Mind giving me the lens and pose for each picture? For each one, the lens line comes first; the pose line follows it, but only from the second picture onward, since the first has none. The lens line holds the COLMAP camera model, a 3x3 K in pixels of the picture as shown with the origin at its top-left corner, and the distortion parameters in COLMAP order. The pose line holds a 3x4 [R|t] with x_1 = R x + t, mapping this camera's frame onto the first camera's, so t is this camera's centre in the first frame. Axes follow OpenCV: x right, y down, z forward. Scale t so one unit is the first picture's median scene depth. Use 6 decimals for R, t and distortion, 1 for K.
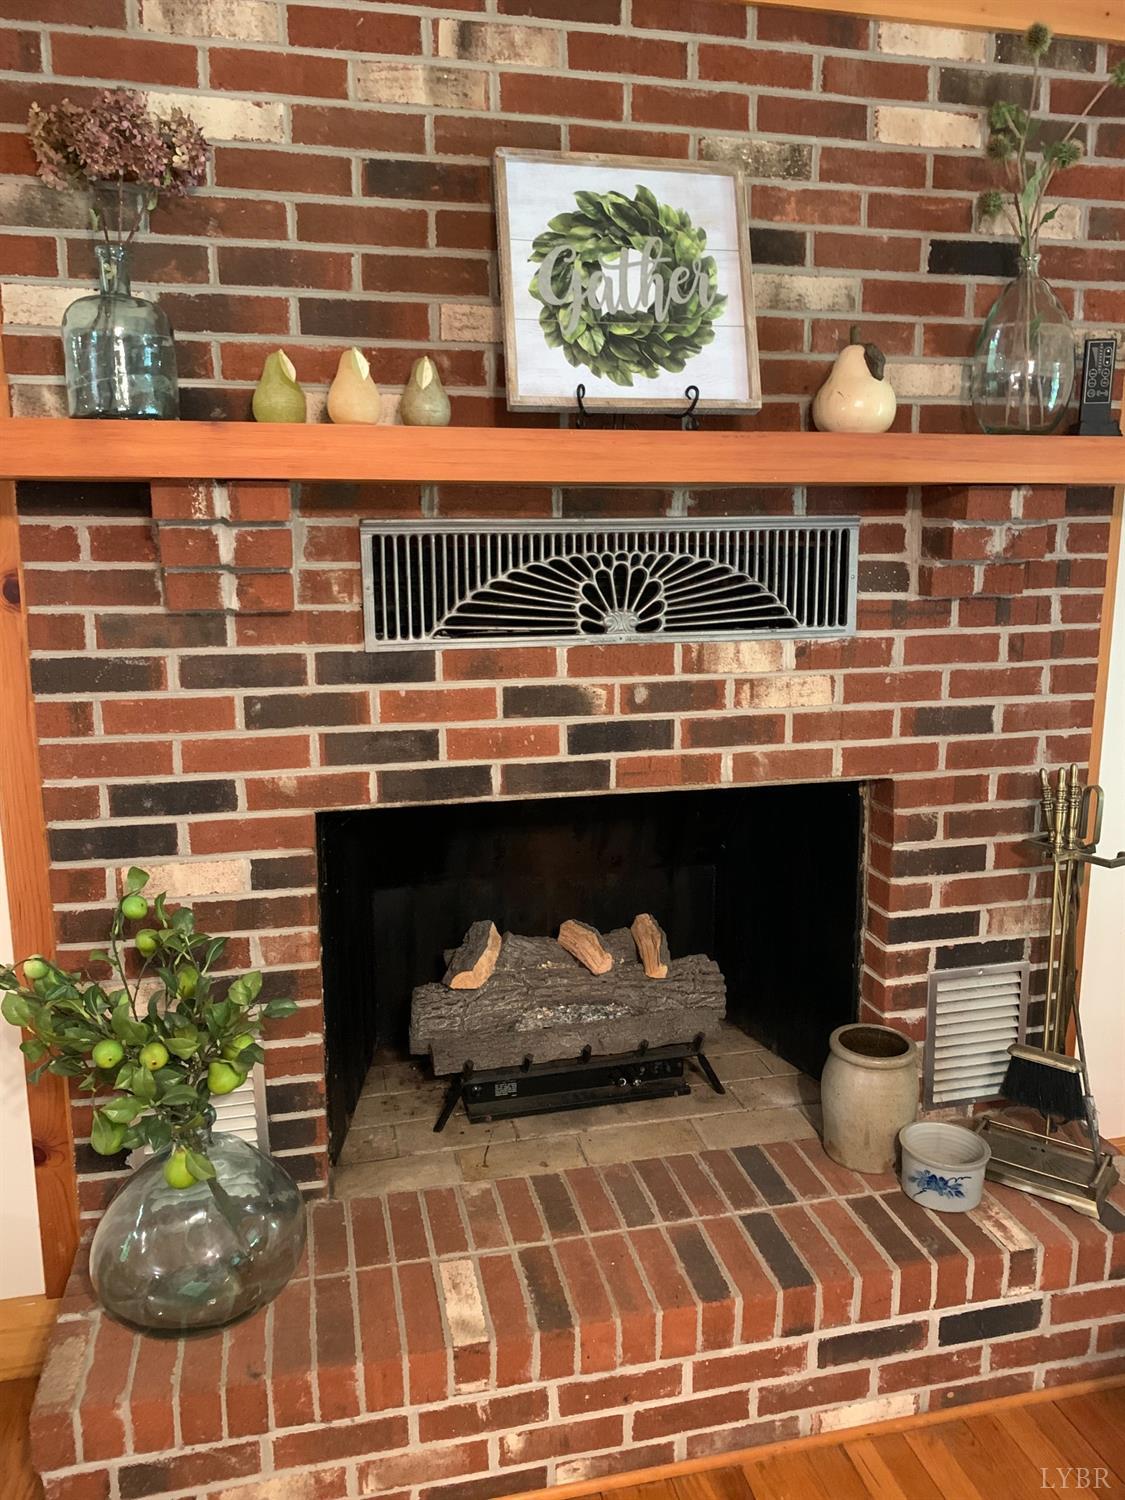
lens RADIAL K [[1147.3, 0, 562.5], [0, 1147.3, 750.0], [0, 0, 1]] dist [0.054606, -0.070937]
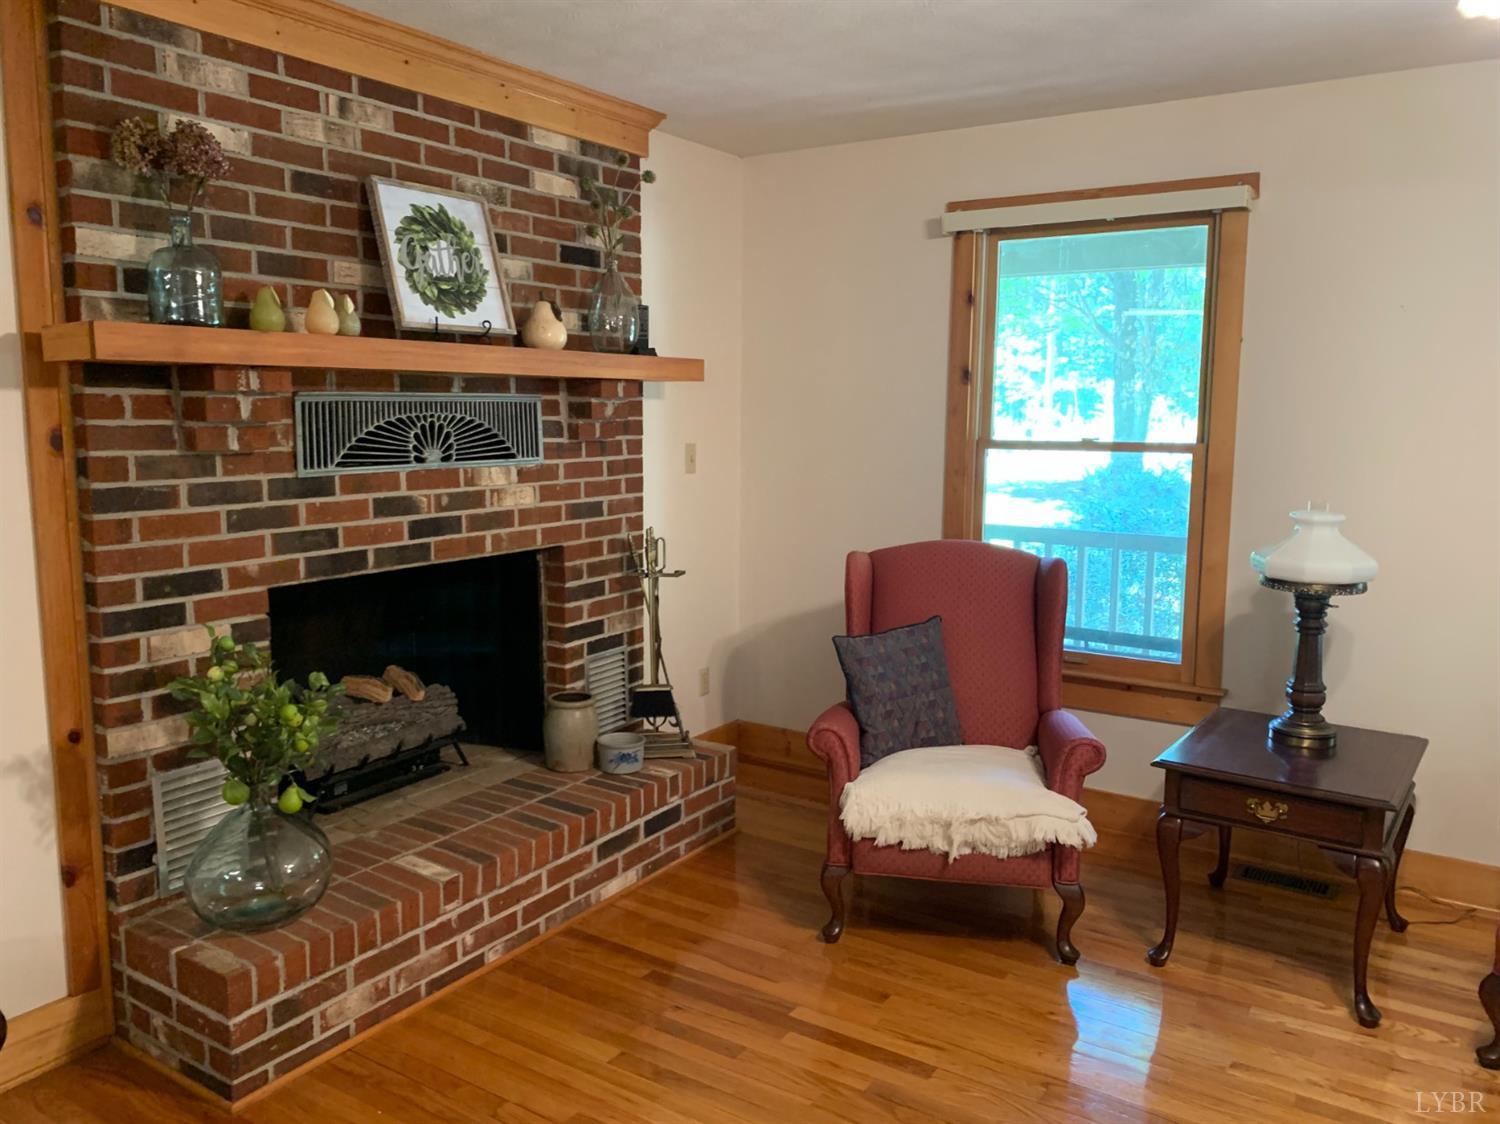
lens RADIAL K [[1156.5, 0, 750.0], [0, 1156.5, 562.0], [0, 0, 1]] dist [0.039238, -0.073565]
pose [[0.725588, -0.086419, 0.682681, -0.791399], [0.122458, 0.992463, -0.004522, 0.104656], [-0.677145, 0.086881, 0.730703, -0.515418]]
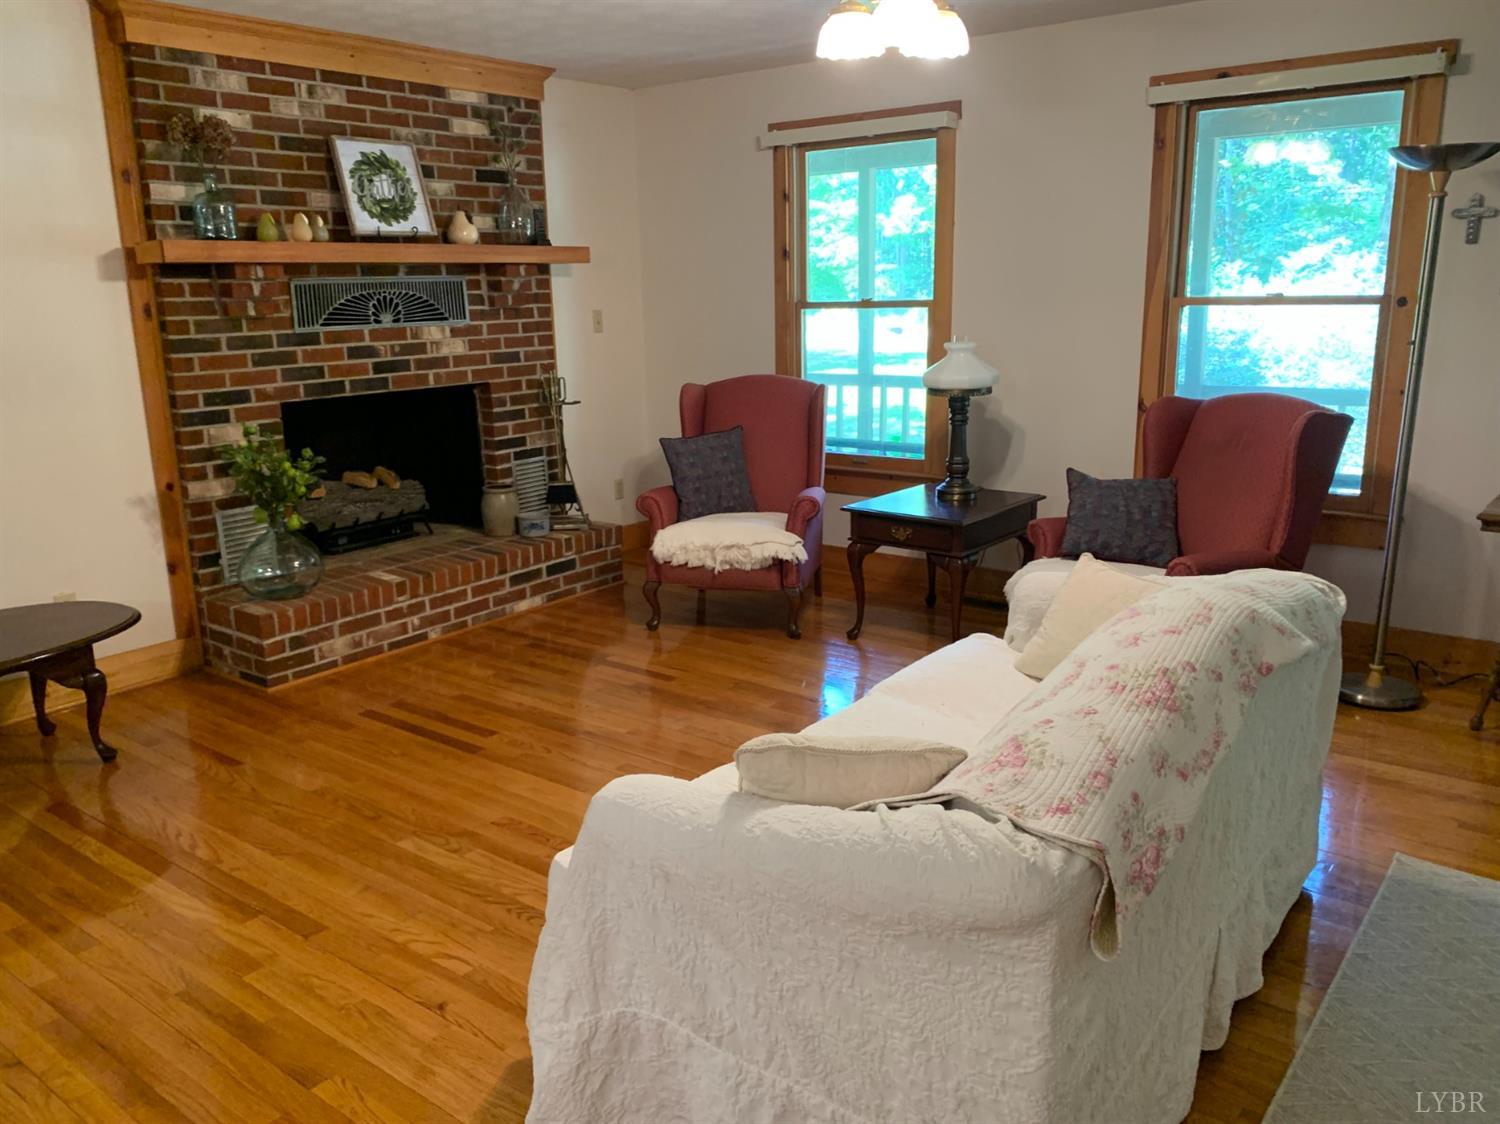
lens RADIAL K [[1156.5, 0, 750.0], [0, 1156.5, 562.0], [0, 0, 1]] dist [0.039238, -0.073565]
pose [[0.774251, -0.160644, 0.612151, -1.002266], [0.138254, 0.986819, 0.084103, 0.316345], [-0.617593, 0.019516, 0.786256, -1.506486]]
